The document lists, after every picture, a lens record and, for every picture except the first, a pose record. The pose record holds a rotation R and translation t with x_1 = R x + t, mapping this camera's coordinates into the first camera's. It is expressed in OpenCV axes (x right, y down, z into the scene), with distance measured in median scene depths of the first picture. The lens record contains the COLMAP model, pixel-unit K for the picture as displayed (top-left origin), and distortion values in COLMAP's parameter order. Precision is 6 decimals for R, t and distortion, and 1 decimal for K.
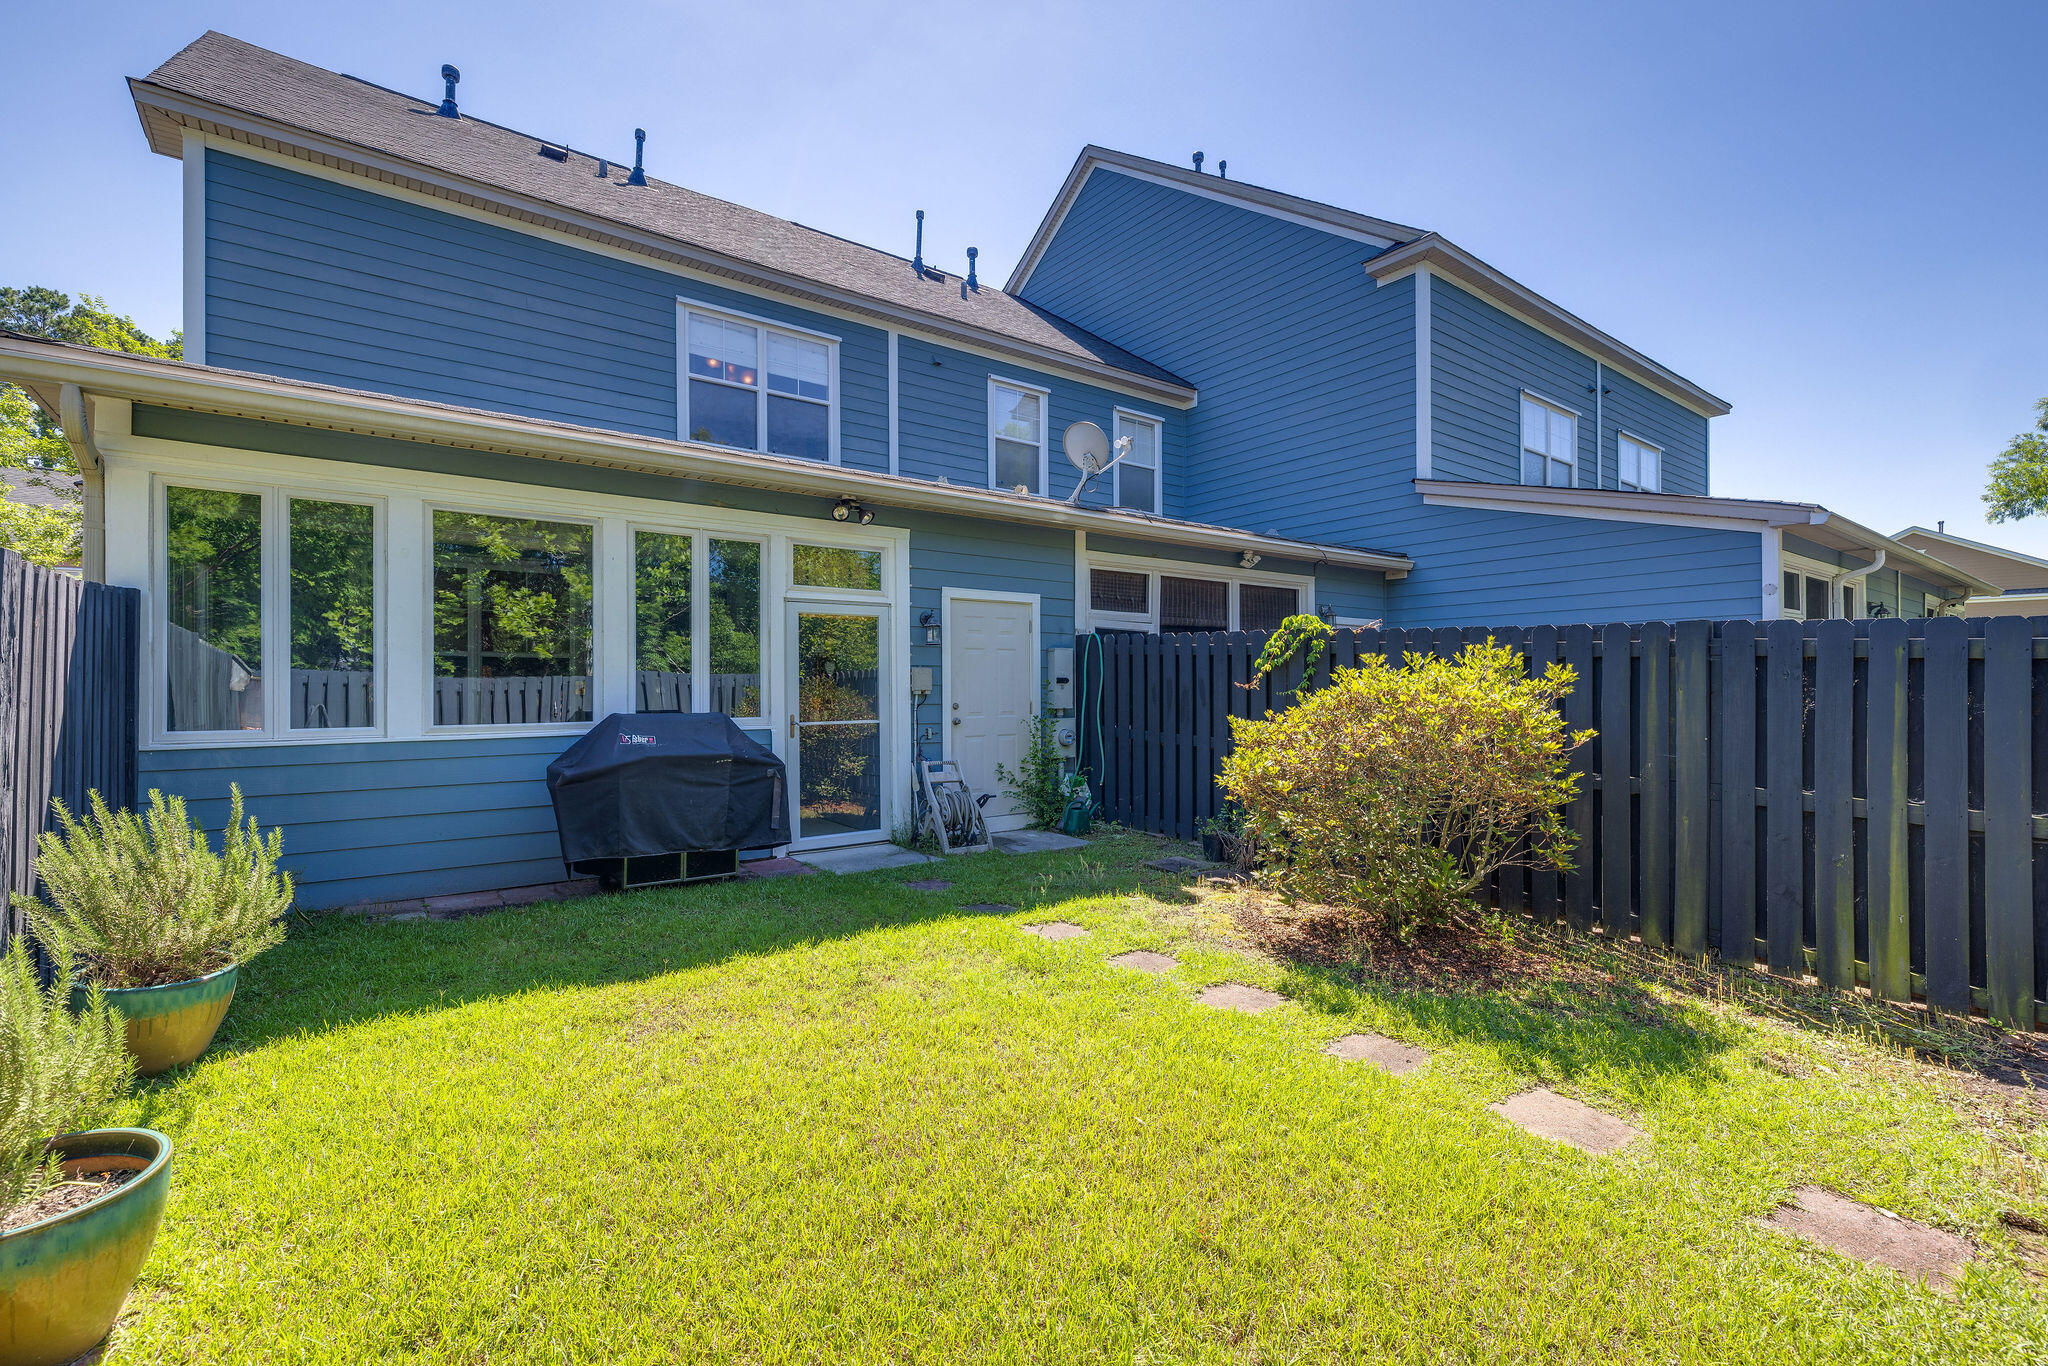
lens RADIAL K [[874.0, 0, 1011.9], [0, 874.0, 679.9], [0, 0, 1]] dist [-0.000307, -0.000240]
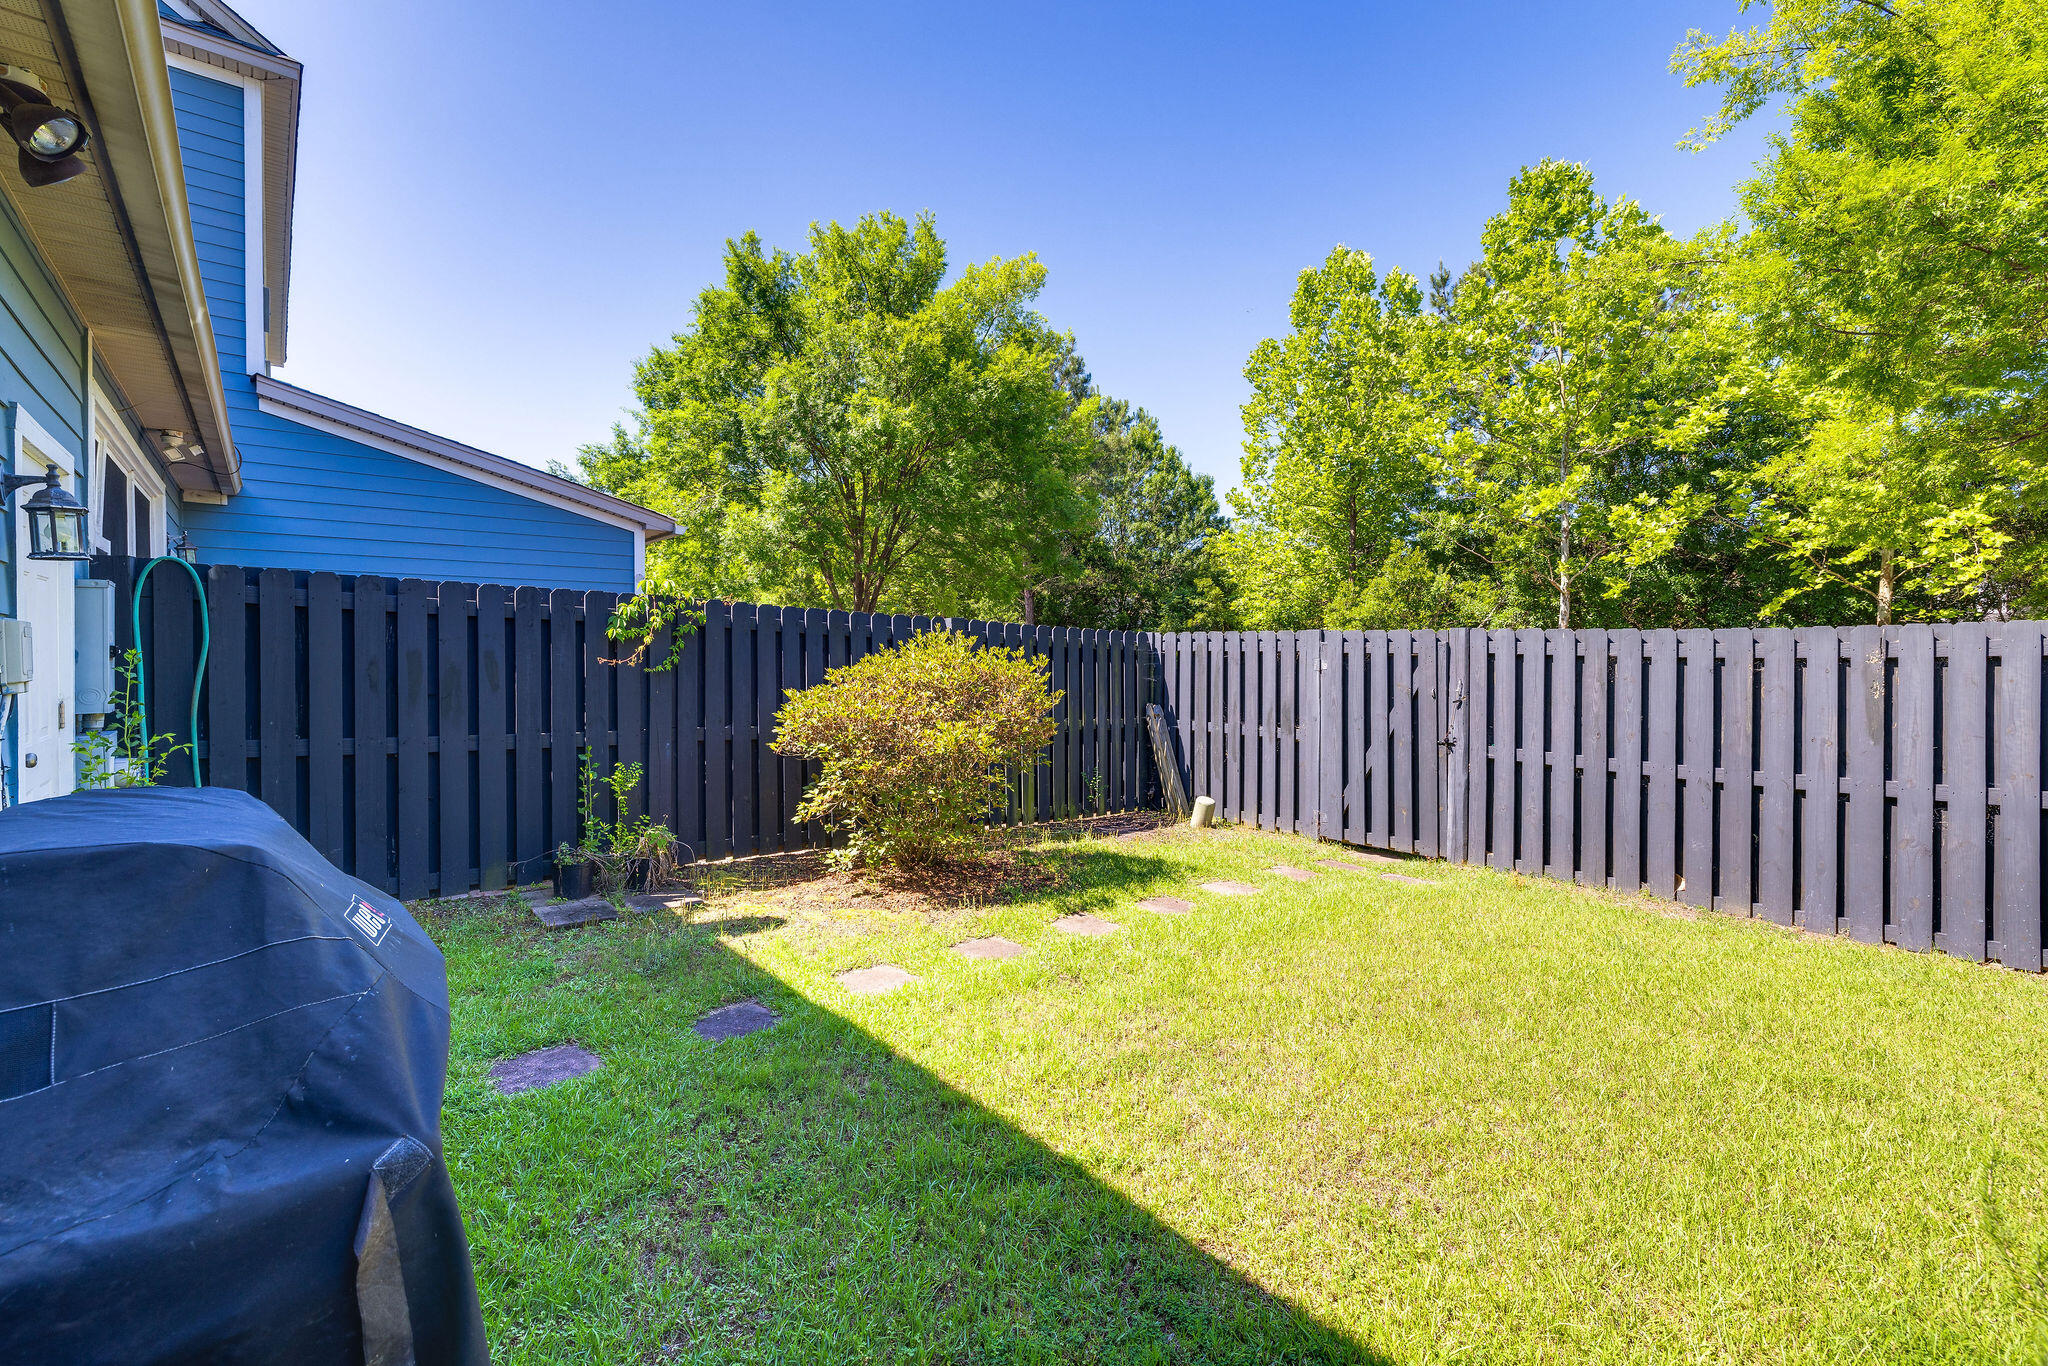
lens RADIAL K [[874.0, 0, 1011.9], [0, 874.0, 679.9], [0, 0, 1]] dist [-0.000307, -0.000240]
pose [[-0.068277, -0.009189, 0.997624, -0.663267], [-0.013627, 0.999873, 0.008277, 0.014662], [-0.997573, -0.013029, -0.068394, 0.853256]]
